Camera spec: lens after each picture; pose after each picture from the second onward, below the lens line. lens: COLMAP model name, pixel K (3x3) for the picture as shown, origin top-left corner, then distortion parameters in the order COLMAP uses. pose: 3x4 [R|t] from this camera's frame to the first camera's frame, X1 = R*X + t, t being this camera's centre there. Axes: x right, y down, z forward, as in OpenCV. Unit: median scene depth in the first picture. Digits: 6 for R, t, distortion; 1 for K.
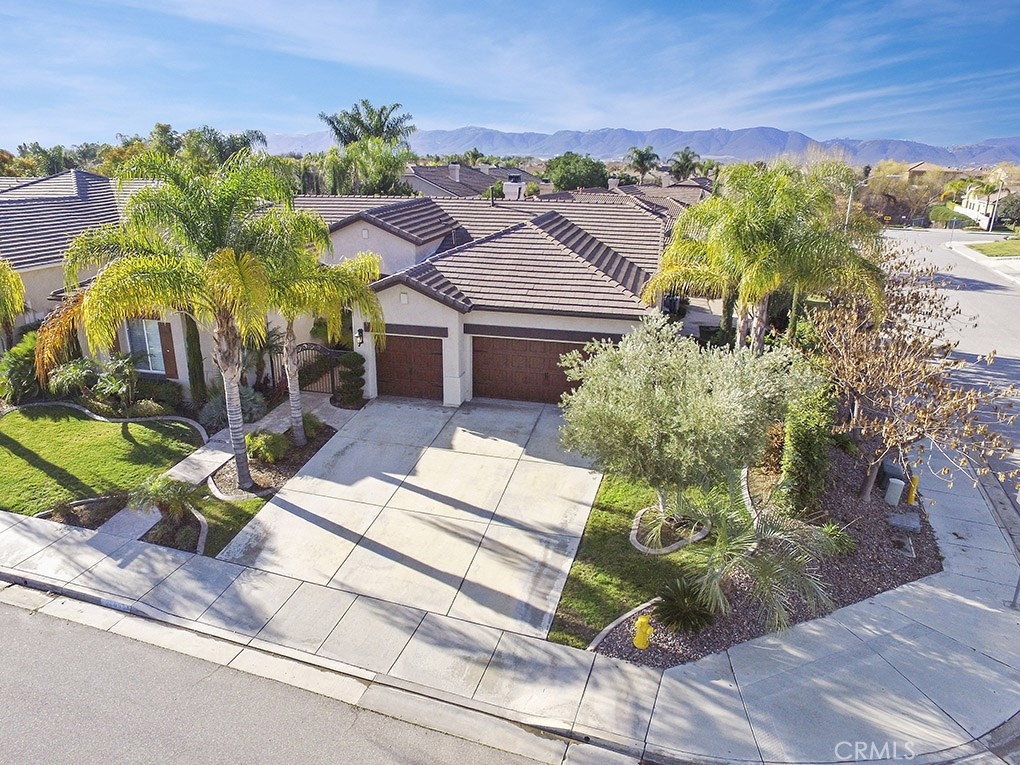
lens RADIAL K [[681.0, 0, 499.6], [0, 681.0, 428.0], [0, 0, 1]] dist [-0.180048, 0.199425]
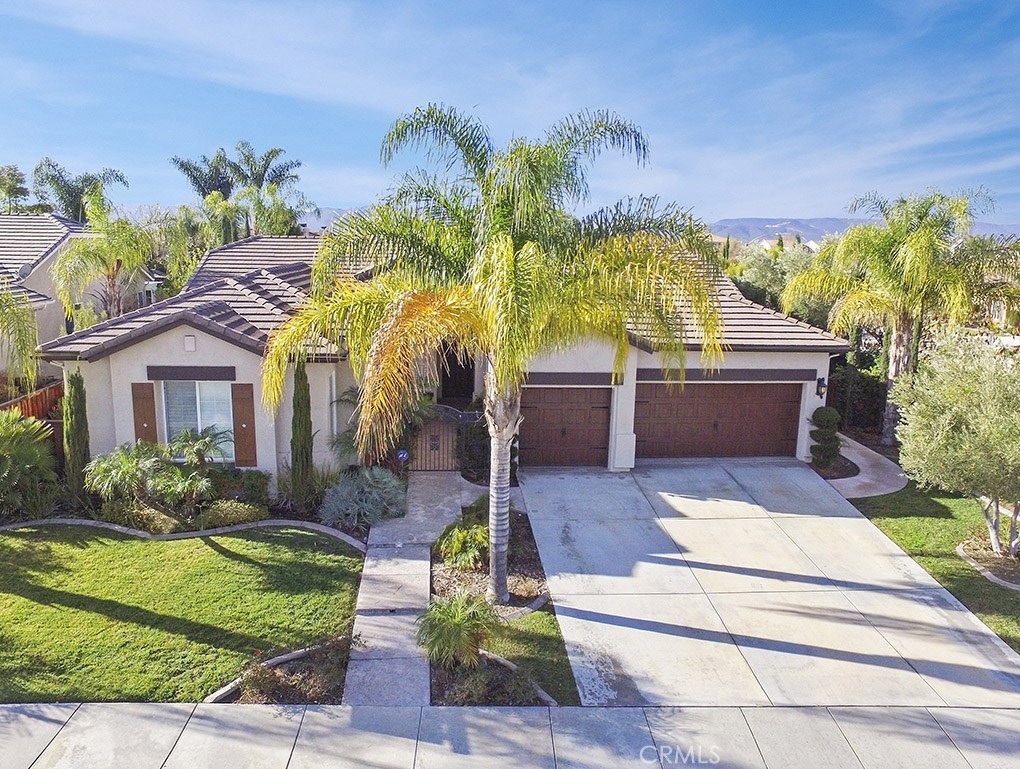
lens RADIAL K [[741.0, 0, 510.0], [0, 741.0, 384.5], [0, 0, 1]] dist [-0.127071, 0.119618]
pose [[0.944924, -0.056797, 0.322325, -0.557919], [0.114306, 0.980082, -0.162398, -0.005697], [-0.306681, 0.190297, 0.932595, 0.228087]]
